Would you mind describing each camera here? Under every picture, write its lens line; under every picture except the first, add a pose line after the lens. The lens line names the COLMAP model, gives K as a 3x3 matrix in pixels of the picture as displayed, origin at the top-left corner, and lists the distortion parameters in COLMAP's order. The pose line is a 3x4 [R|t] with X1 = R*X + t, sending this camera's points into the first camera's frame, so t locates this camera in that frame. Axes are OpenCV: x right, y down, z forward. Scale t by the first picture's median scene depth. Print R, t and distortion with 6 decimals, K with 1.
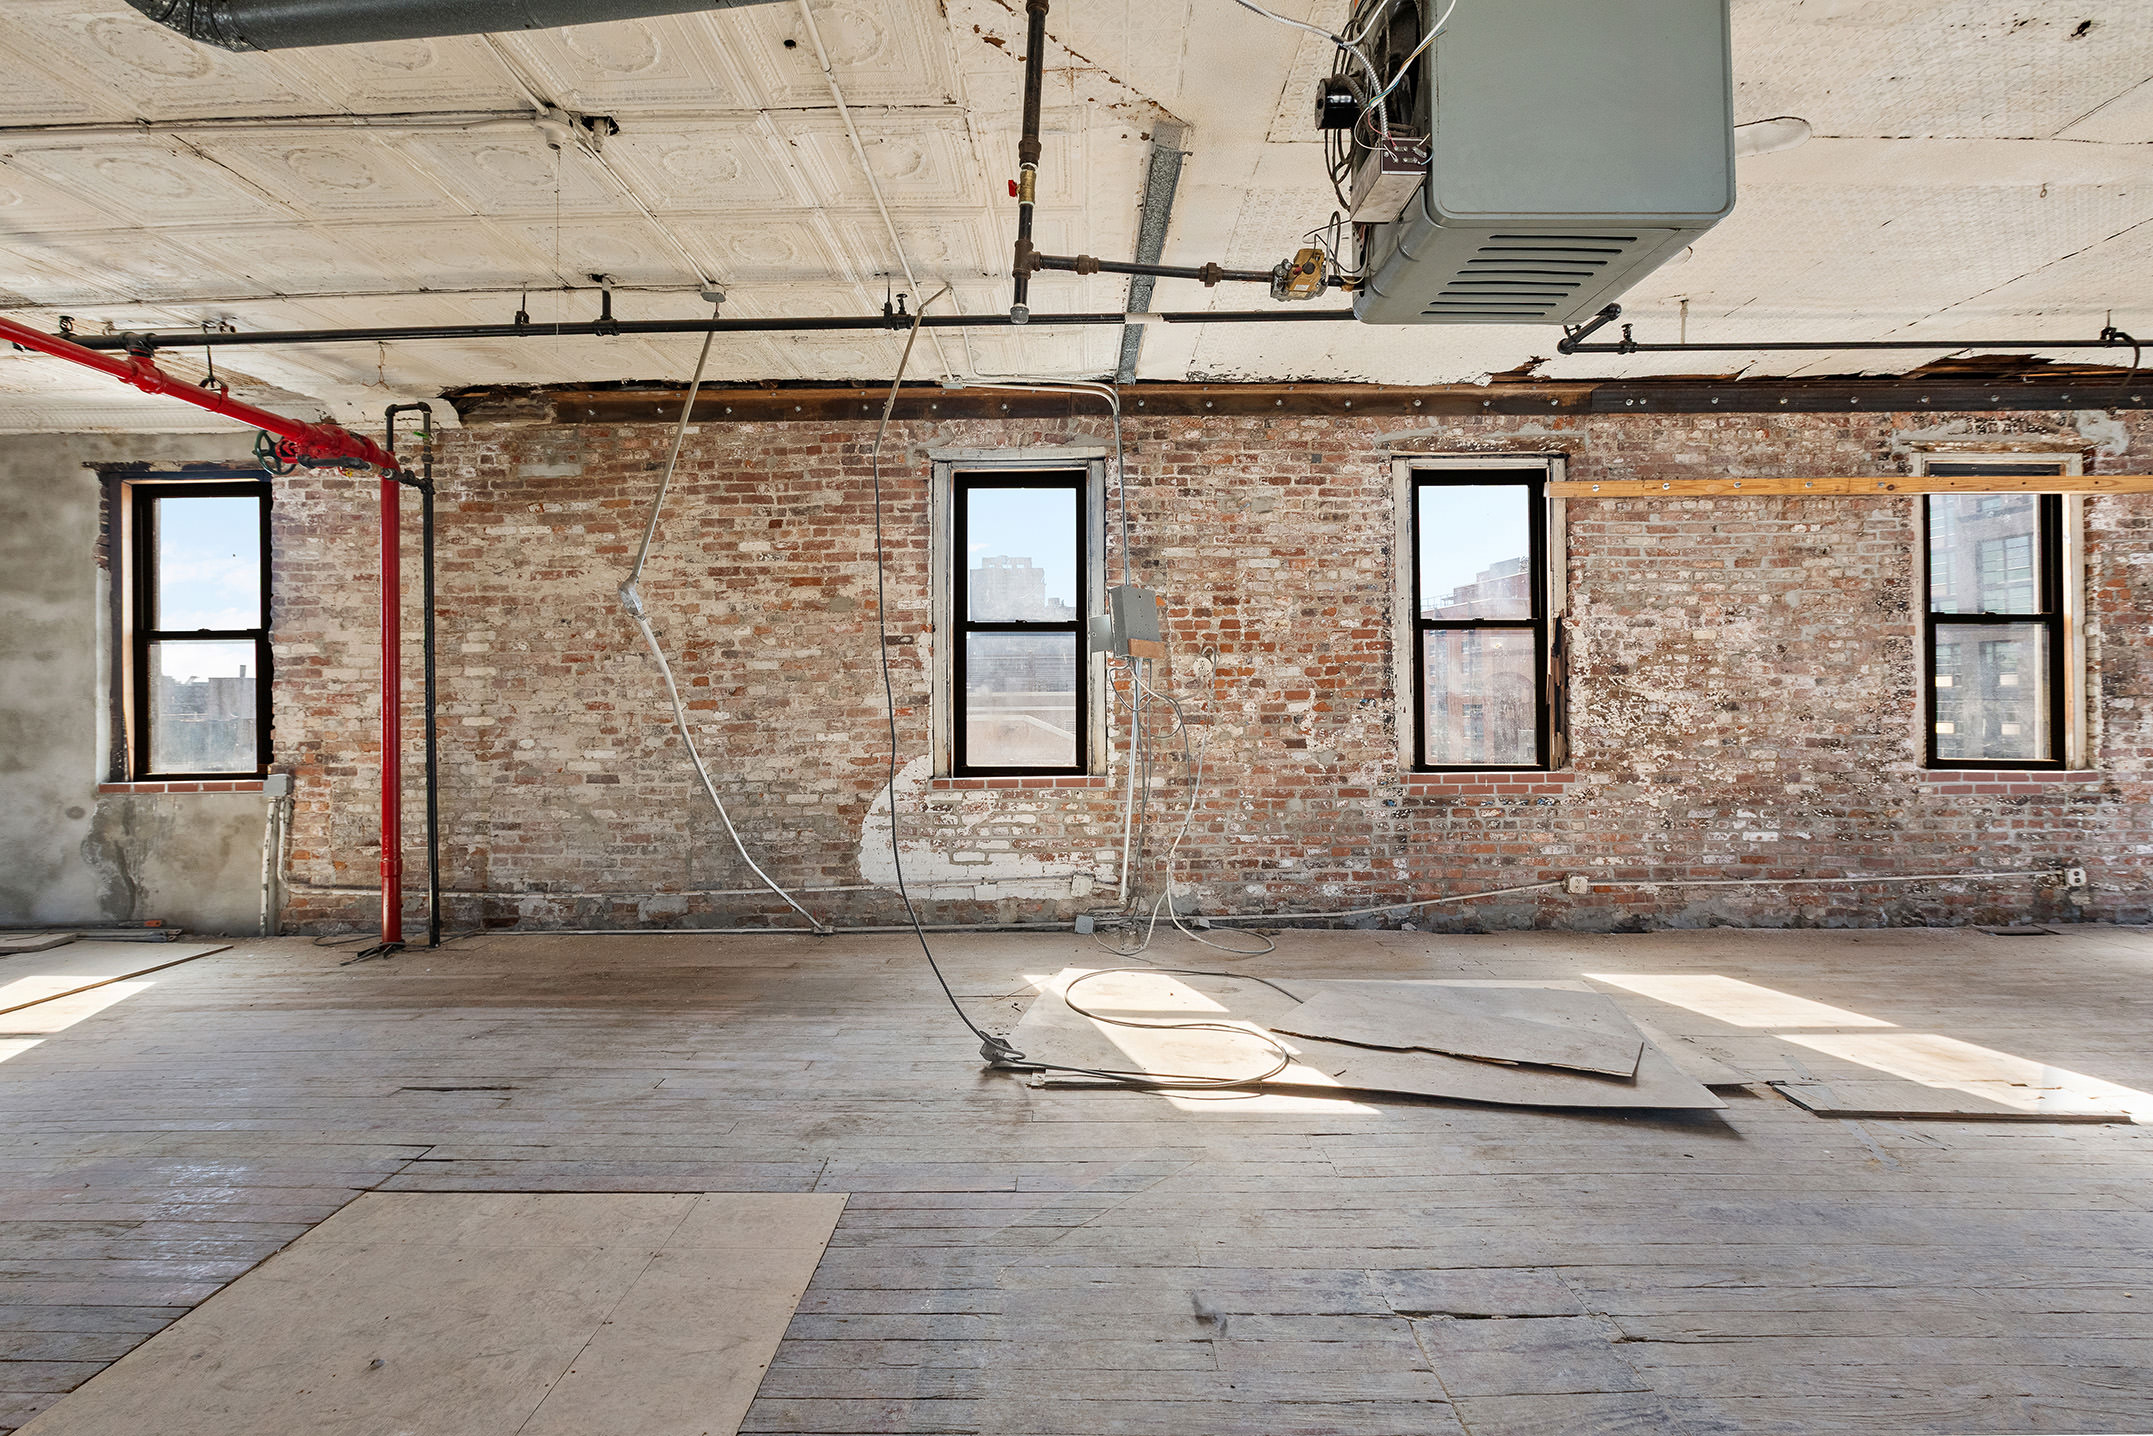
lens RADIAL K [[953.3, 0, 1070.3], [0, 953.3, 675.9], [0, 0, 1]] dist [-0.004573, -0.000278]
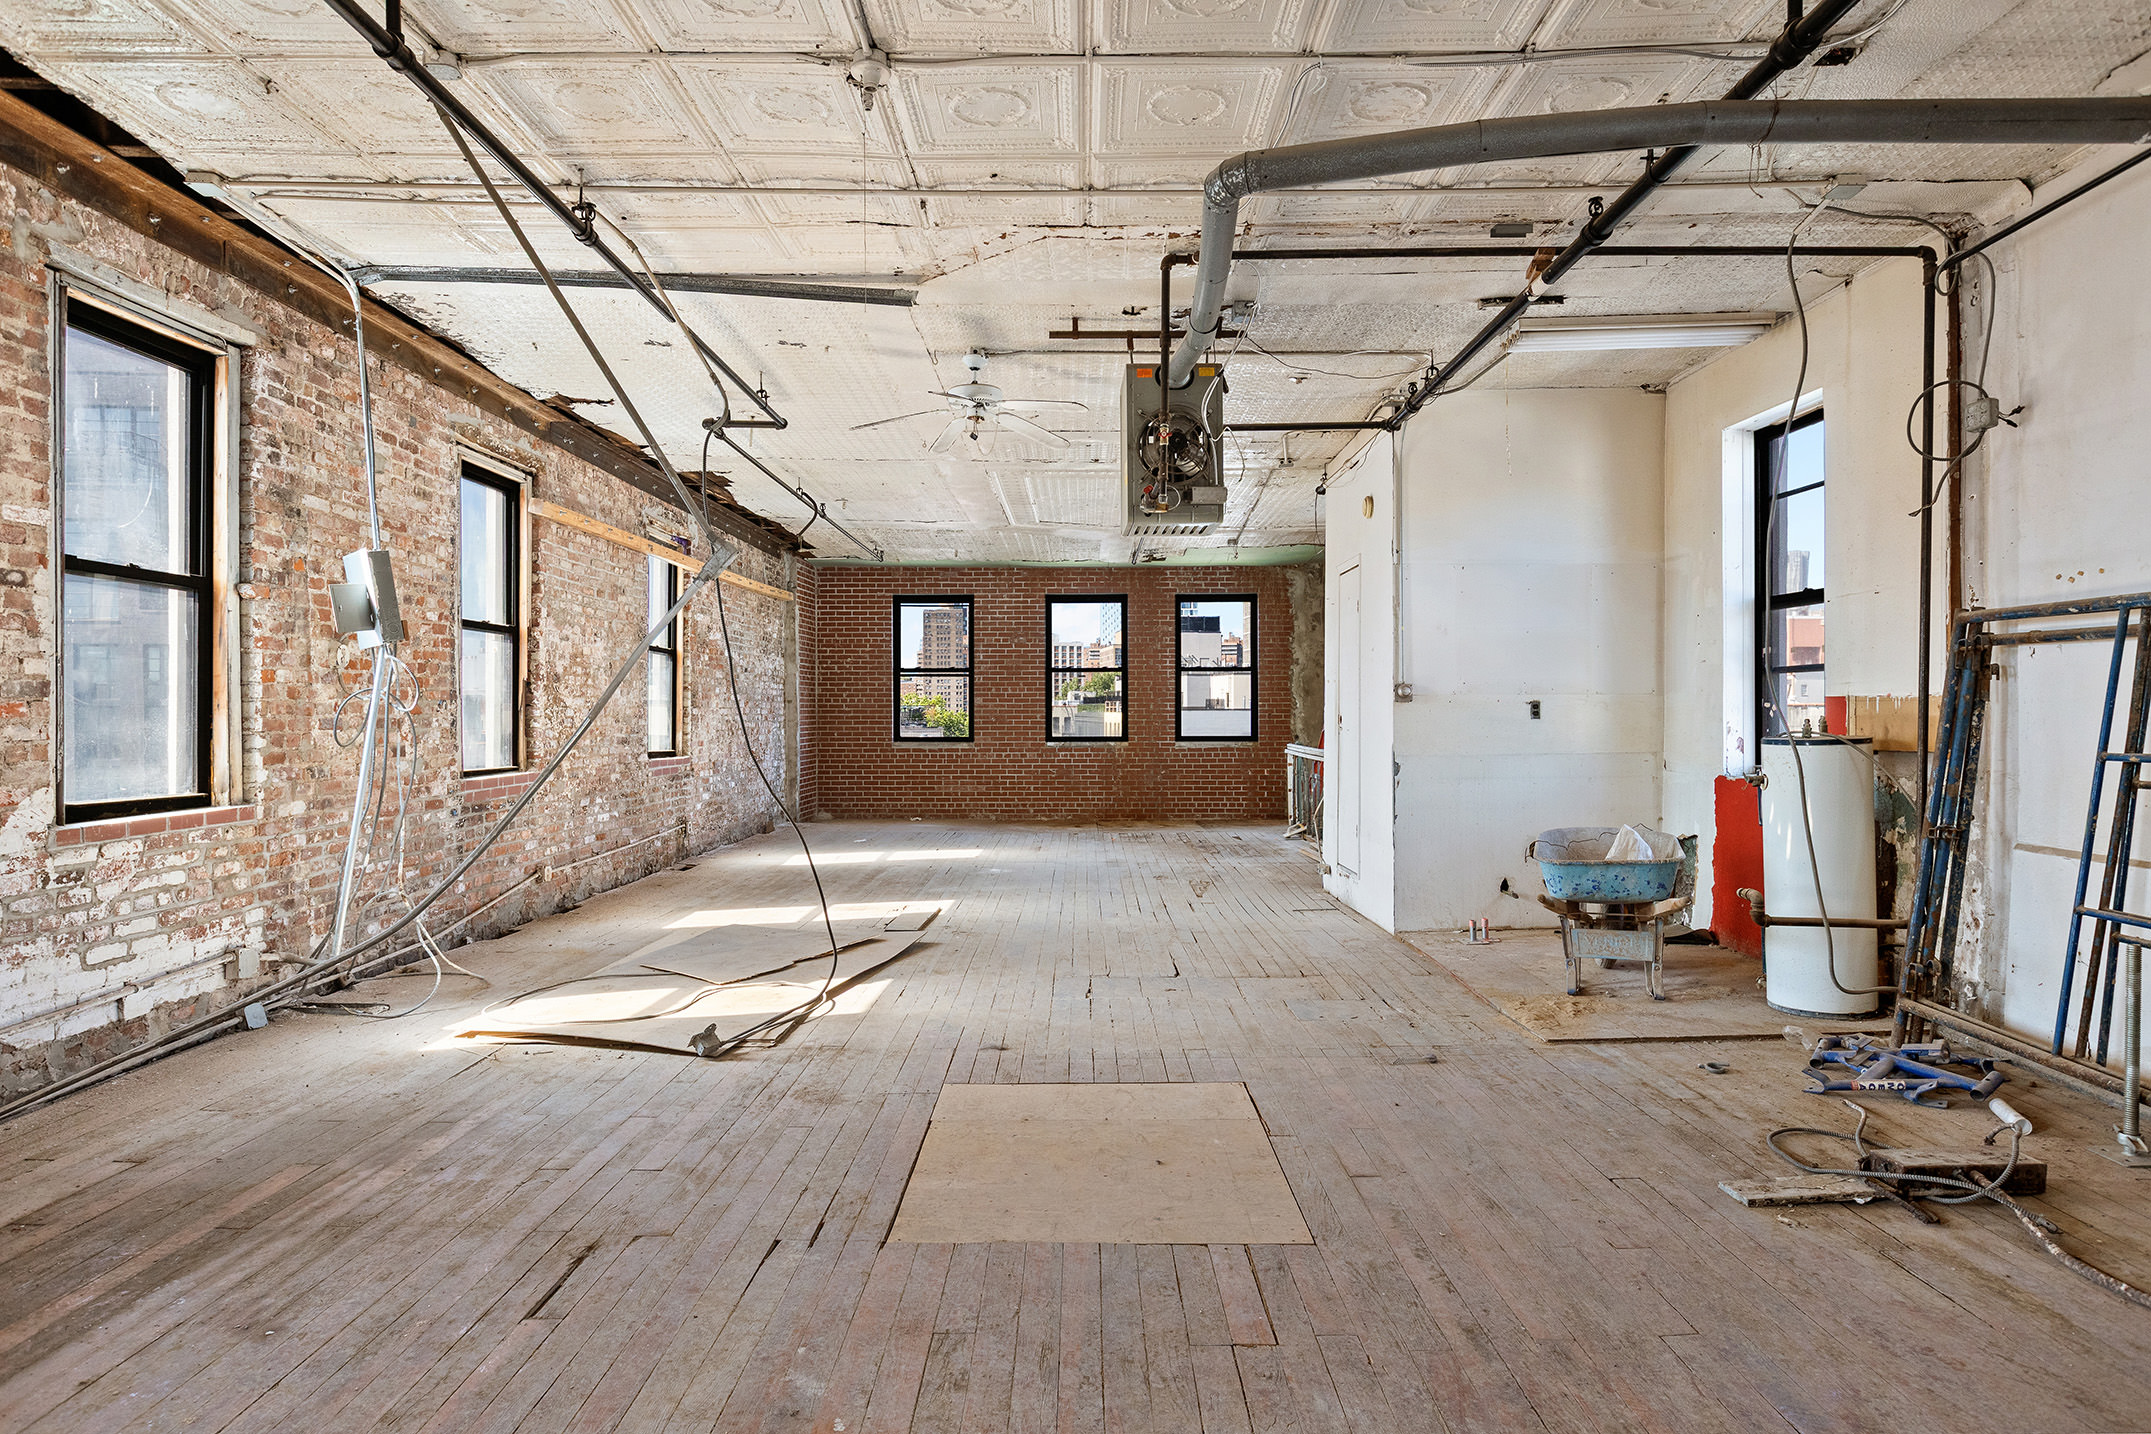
lens RADIAL K [[1256.4, 0, 1079.1], [0, 1256.4, 720.1], [0, 0, 1]] dist [0.001559, -0.000341]
pose [[-0.006375, 0.001547, 0.999978, -0.896875], [-0.028793, 0.999584, -0.001730, 0.027134], [-0.999565, -0.028803, -0.006328, 0.397793]]
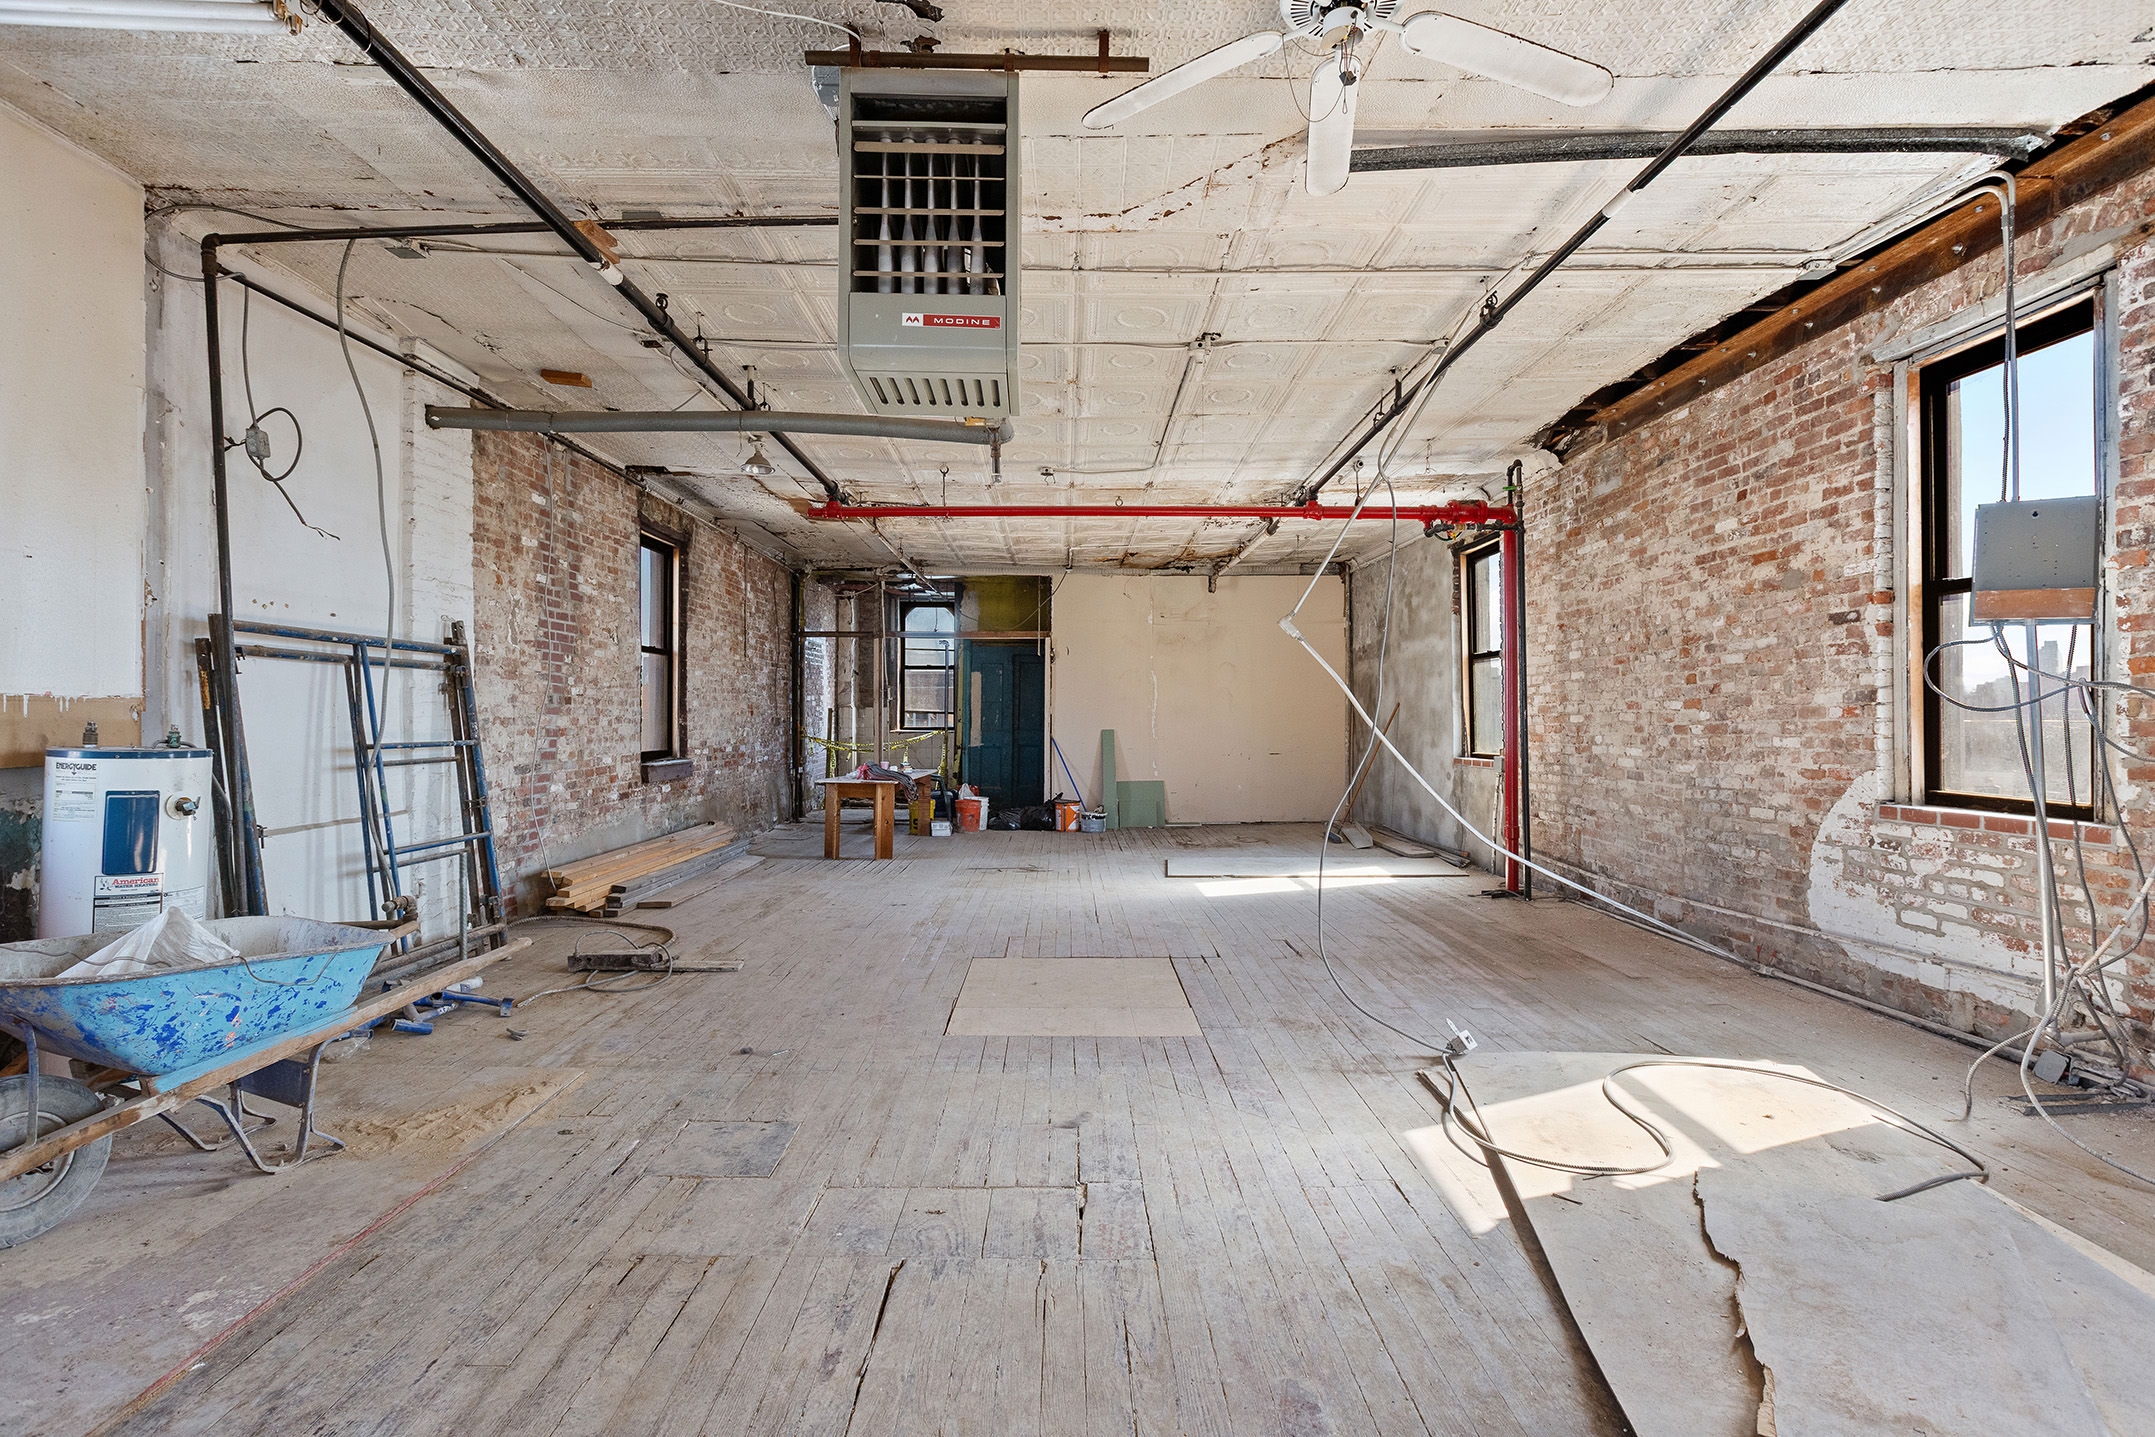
lens RADIAL K [[1072.4, 0, 1076.4], [0, 1072.4, 713.2], [0, 0, 1]] dist [-0.001908, -0.000752]
pose [[0.019460, 0.004715, -0.999800, 0.663637], [0.030475, 0.999521, 0.005306, 0.015502], [0.999346, -0.030572, 0.019307, 0.371267]]
